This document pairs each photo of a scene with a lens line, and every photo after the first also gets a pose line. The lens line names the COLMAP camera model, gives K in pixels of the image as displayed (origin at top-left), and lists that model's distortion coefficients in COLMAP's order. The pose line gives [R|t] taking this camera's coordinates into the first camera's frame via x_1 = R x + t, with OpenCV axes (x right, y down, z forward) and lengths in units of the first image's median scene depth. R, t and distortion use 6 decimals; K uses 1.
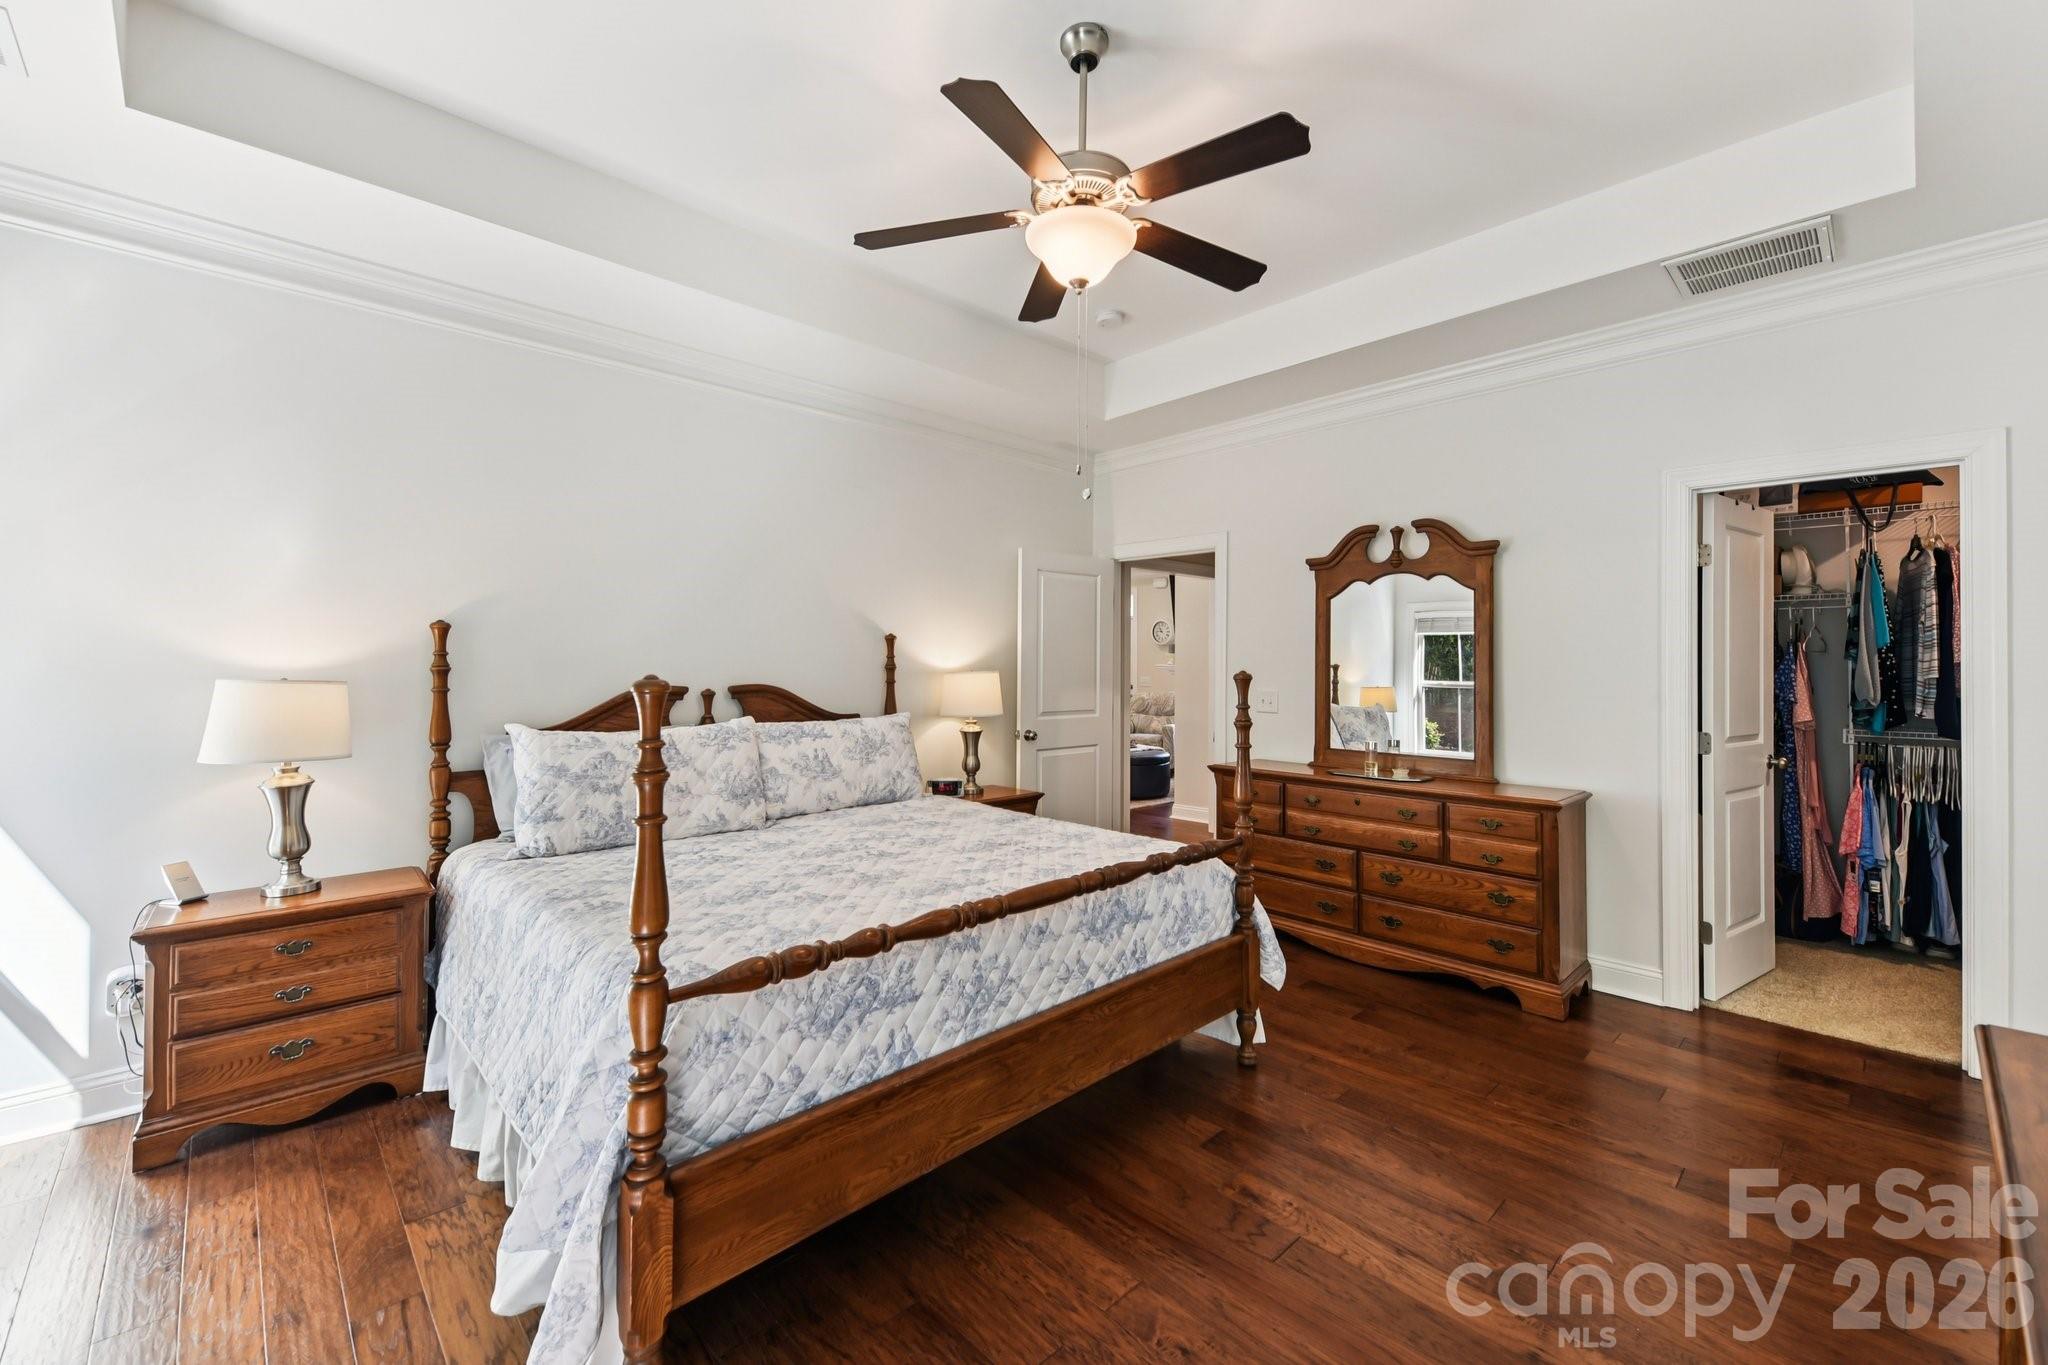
lens RADIAL K [[817.9, 0, 1024.2], [0, 817.9, 676.1], [0, 0, 1]] dist [0.022416, -0.010651]
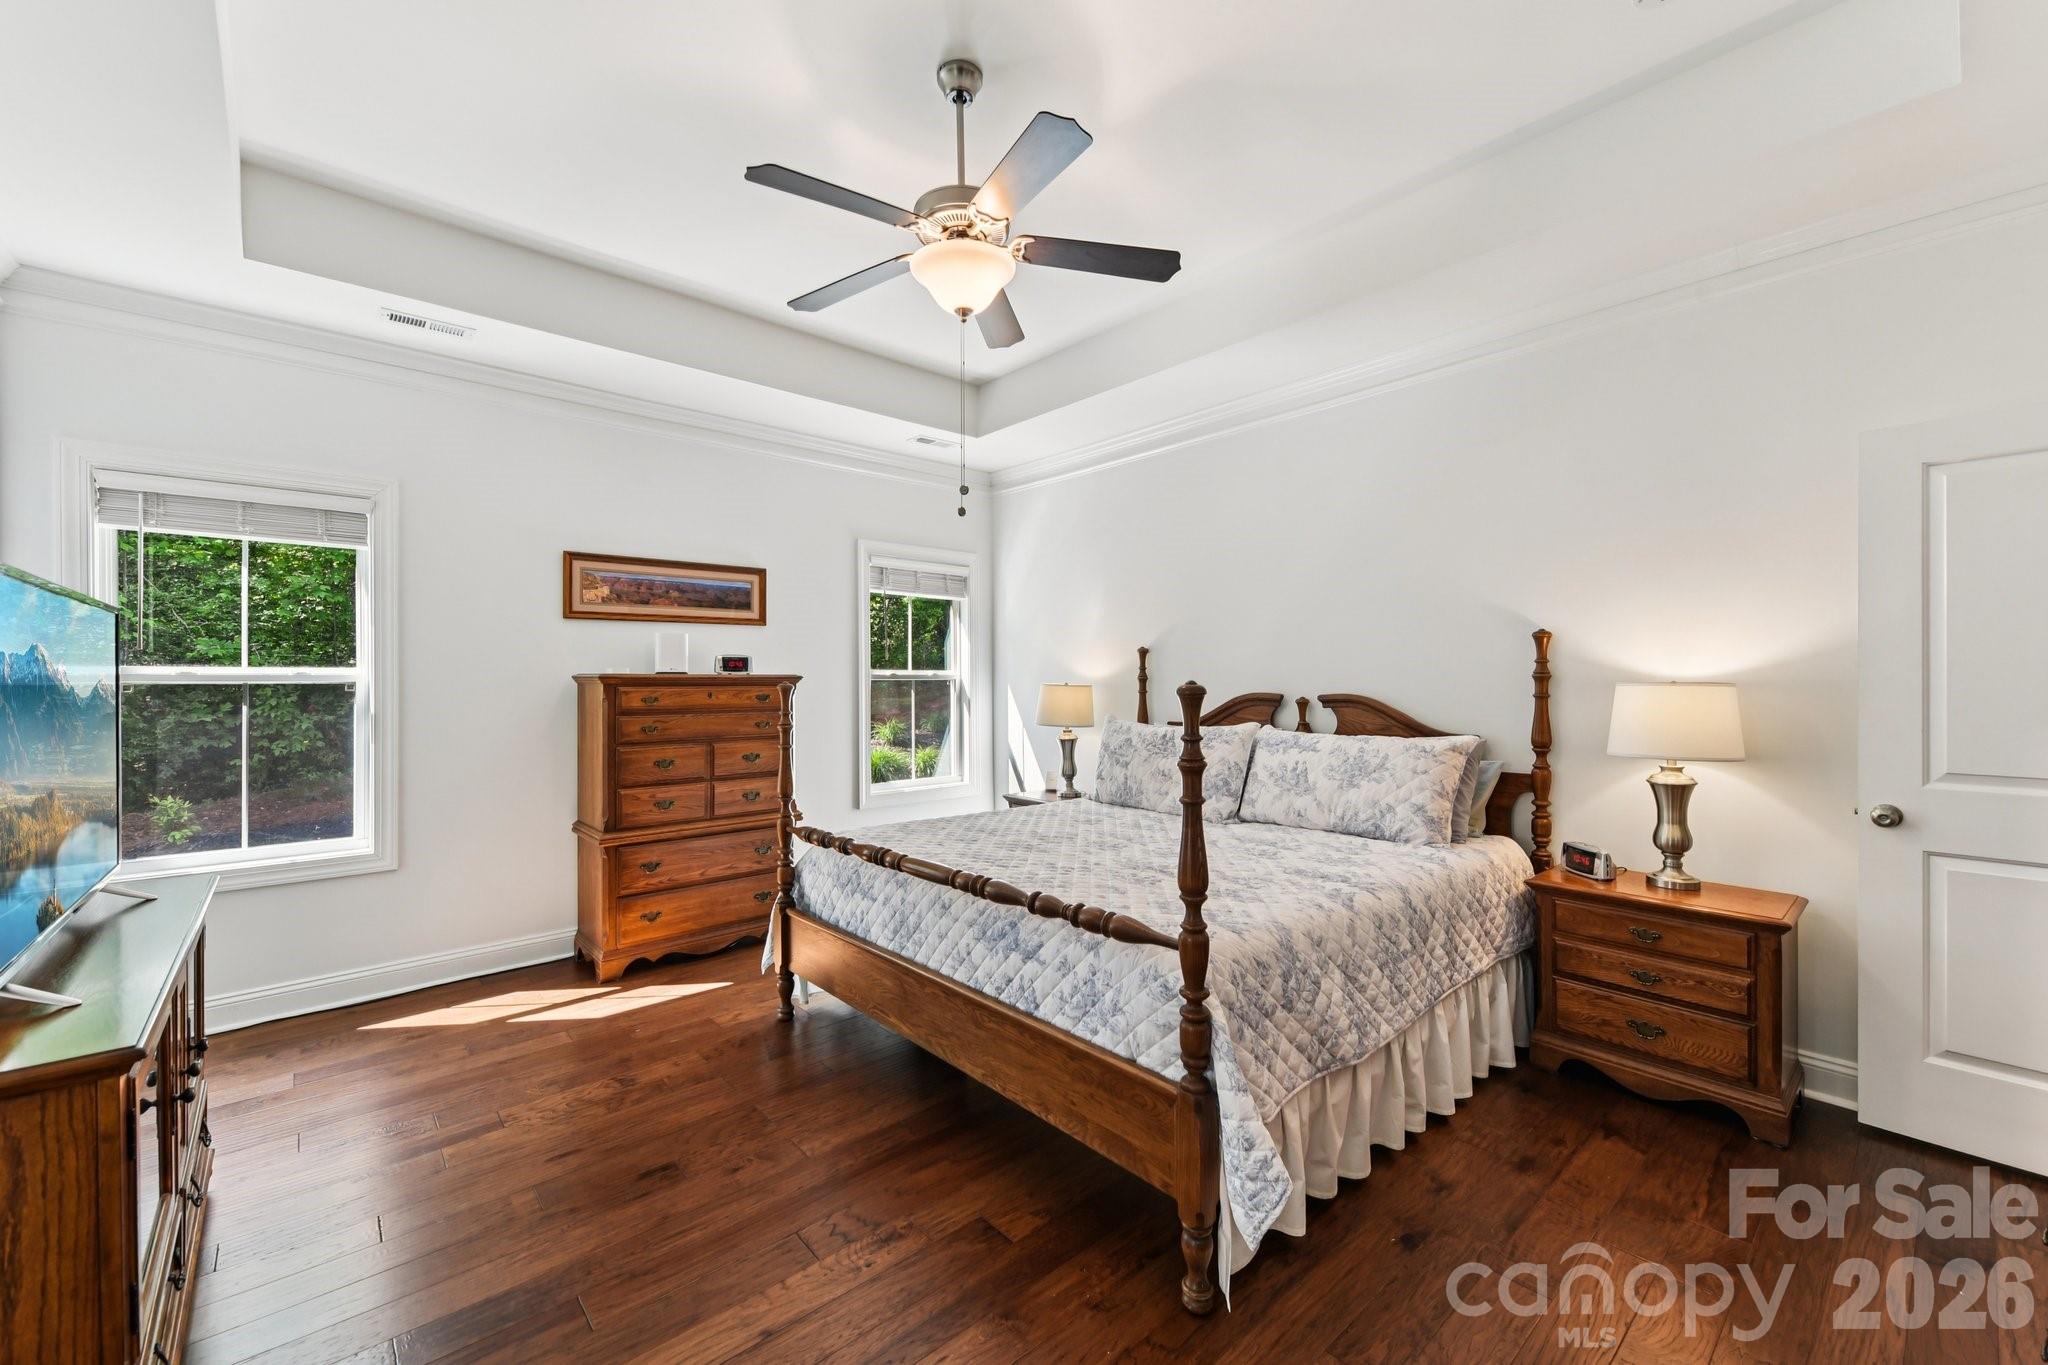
lens RADIAL K [[819.7, 0, 1020.1], [0, 819.7, 672.1], [0, 0, 1]] dist [0.010300, -0.000434]
pose [[-0.035892, -0.002716, -0.999352, 0.853421], [-0.007370, 0.999970, -0.002453, -0.013759], [0.999329, 0.007277, -0.035911, 0.827694]]
